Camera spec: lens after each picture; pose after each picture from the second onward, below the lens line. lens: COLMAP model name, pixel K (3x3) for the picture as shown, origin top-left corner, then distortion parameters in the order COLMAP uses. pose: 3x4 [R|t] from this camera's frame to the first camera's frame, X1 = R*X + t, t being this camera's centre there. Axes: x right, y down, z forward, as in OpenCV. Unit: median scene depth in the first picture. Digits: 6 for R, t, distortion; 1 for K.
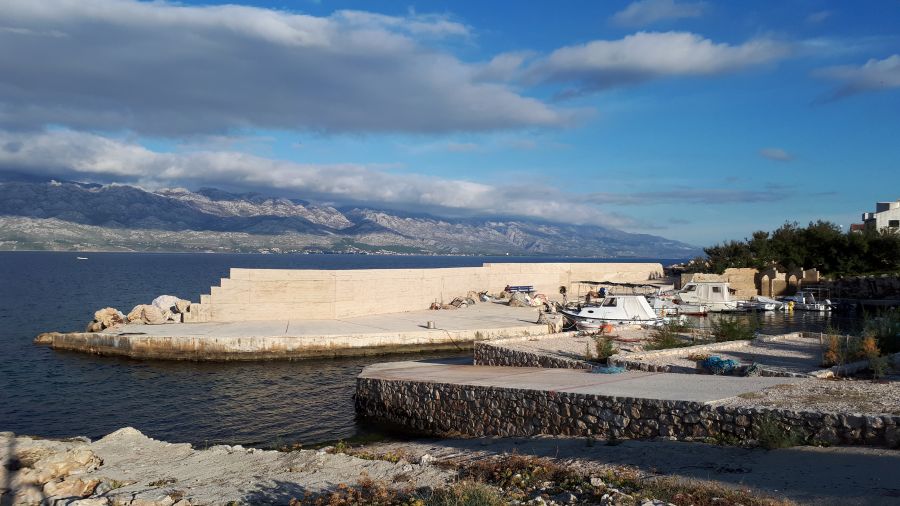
lens RADIAL K [[660.6, 0, 446.9], [0, 660.6, 252.8], [0, 0, 1]] dist [-0.016026, -0.017551]
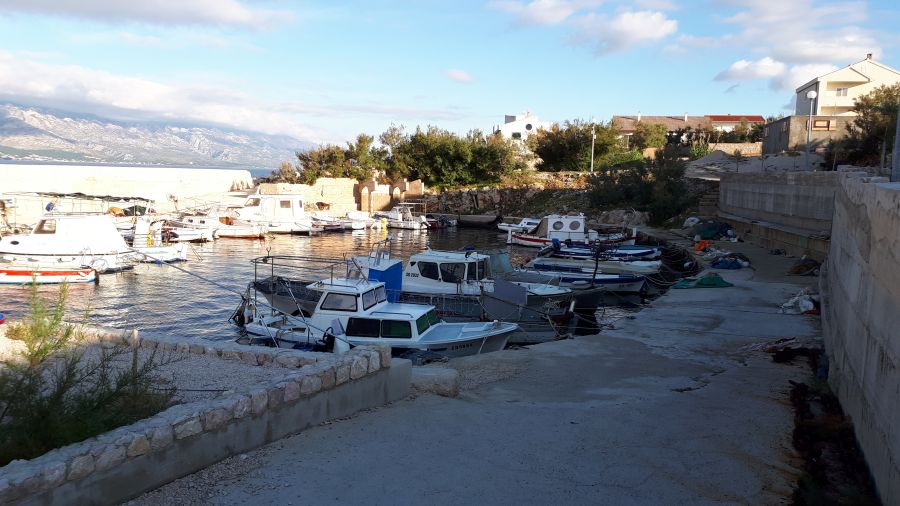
lens RADIAL K [[660.6, 0, 450.7], [0, 660.6, 254.9], [0, 0, 1]] dist [-0.016026, -0.017551]
pose [[0.899206, -0.034539, 0.436161, 0.207838], [-0.024942, 0.991212, 0.129914, 0.007843], [-0.436815, -0.127697, 0.890442, 0.184024]]
